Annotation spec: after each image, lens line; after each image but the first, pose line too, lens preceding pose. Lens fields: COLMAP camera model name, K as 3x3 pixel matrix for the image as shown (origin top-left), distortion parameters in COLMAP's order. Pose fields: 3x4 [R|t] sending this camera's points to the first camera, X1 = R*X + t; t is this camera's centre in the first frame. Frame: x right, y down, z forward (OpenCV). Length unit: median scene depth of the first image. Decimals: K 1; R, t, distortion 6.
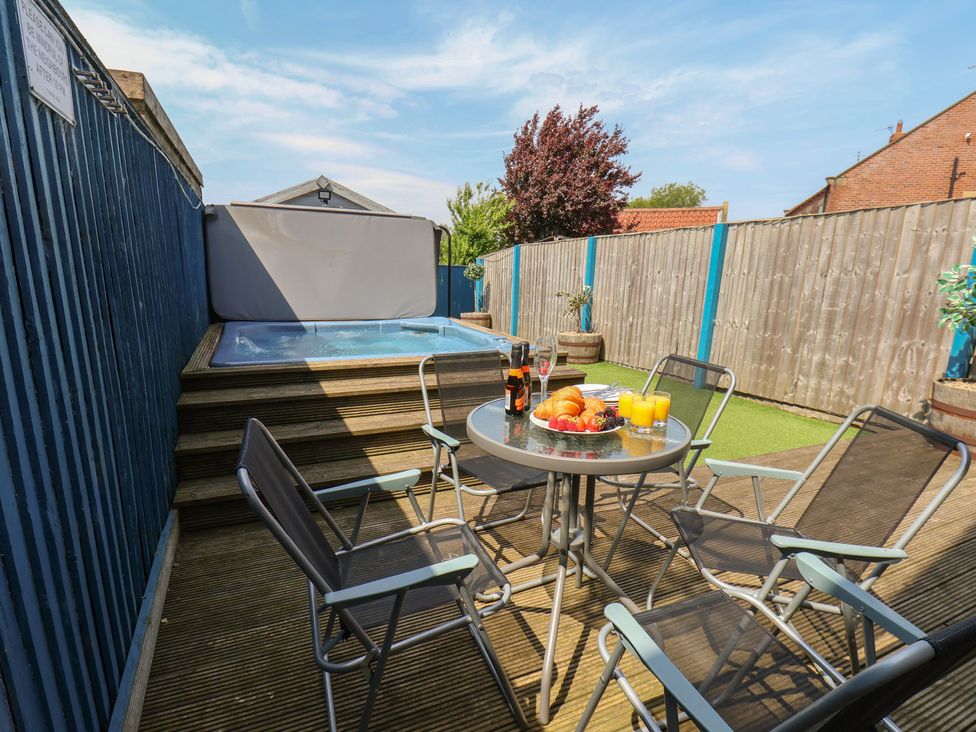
lens RADIAL K [[510.7, 0, 488.4], [0, 510.7, 374.5], [0, 0, 1]] dist [-0.003603, -0.001695]
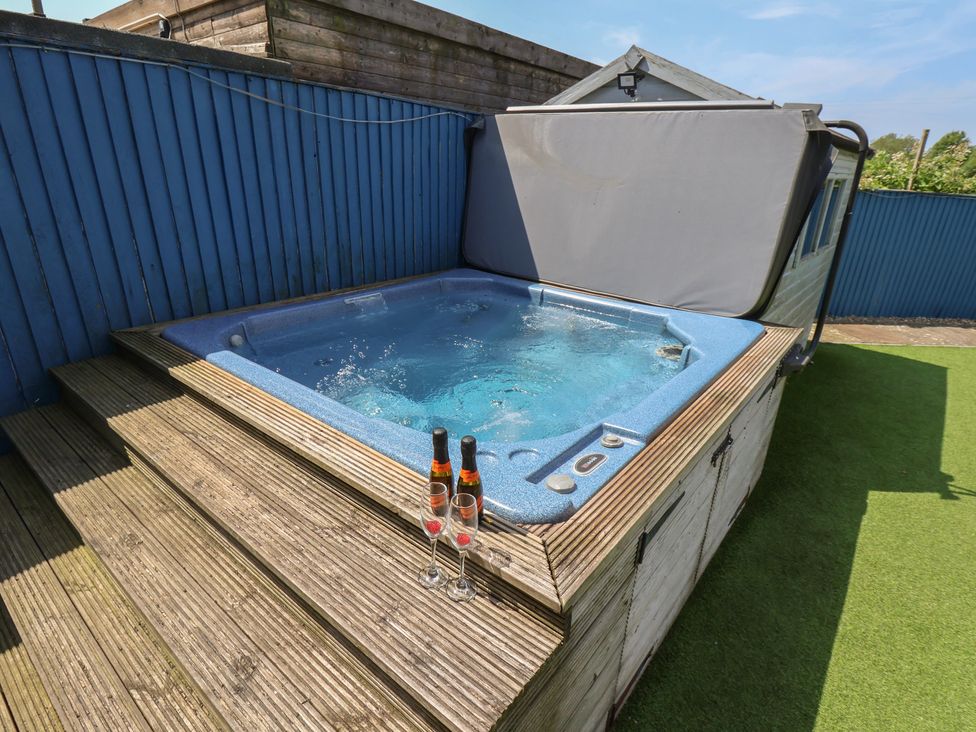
lens RADIAL K [[510.7, 0, 488.4], [0, 510.7, 374.5], [0, 0, 1]] dist [-0.003603, -0.001695]
pose [[0.446565, 0.331120, -0.831228, 0.221668], [-0.205574, 0.942121, 0.264853, -0.154201], [0.870815, 0.052605, 0.488788, 0.591142]]
